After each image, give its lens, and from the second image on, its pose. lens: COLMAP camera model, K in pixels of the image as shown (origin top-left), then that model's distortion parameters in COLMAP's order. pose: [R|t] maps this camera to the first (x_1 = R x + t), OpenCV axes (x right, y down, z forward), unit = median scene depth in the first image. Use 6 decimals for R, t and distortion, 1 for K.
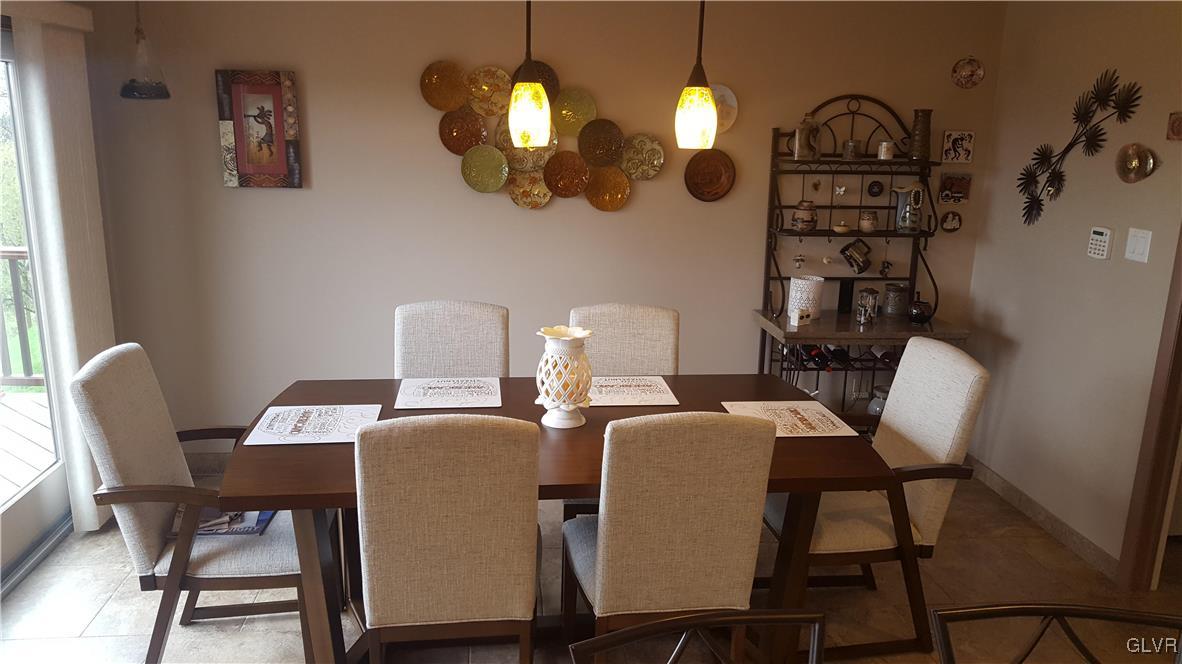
lens RADIAL K [[884.6, 0, 591.0], [0, 884.6, 332.0], [0, 0, 1]] dist [0.063443, -0.101274]
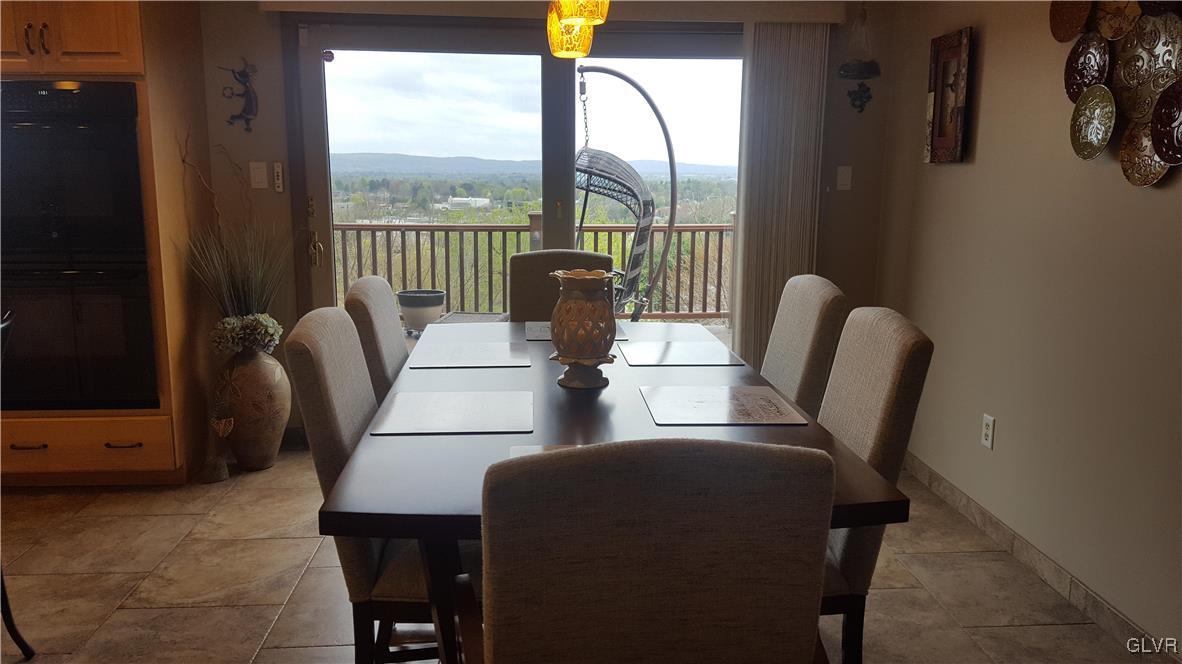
lens RADIAL K [[884.6, 0, 591.0], [0, 884.6, 332.0], [0, 0, 1]] dist [0.063443, -0.101274]
pose [[-0.050493, 0.148481, -0.987625, 0.567445], [-0.242019, 0.957593, 0.156339, -0.053842], [0.968957, 0.246918, -0.012416, 0.712507]]
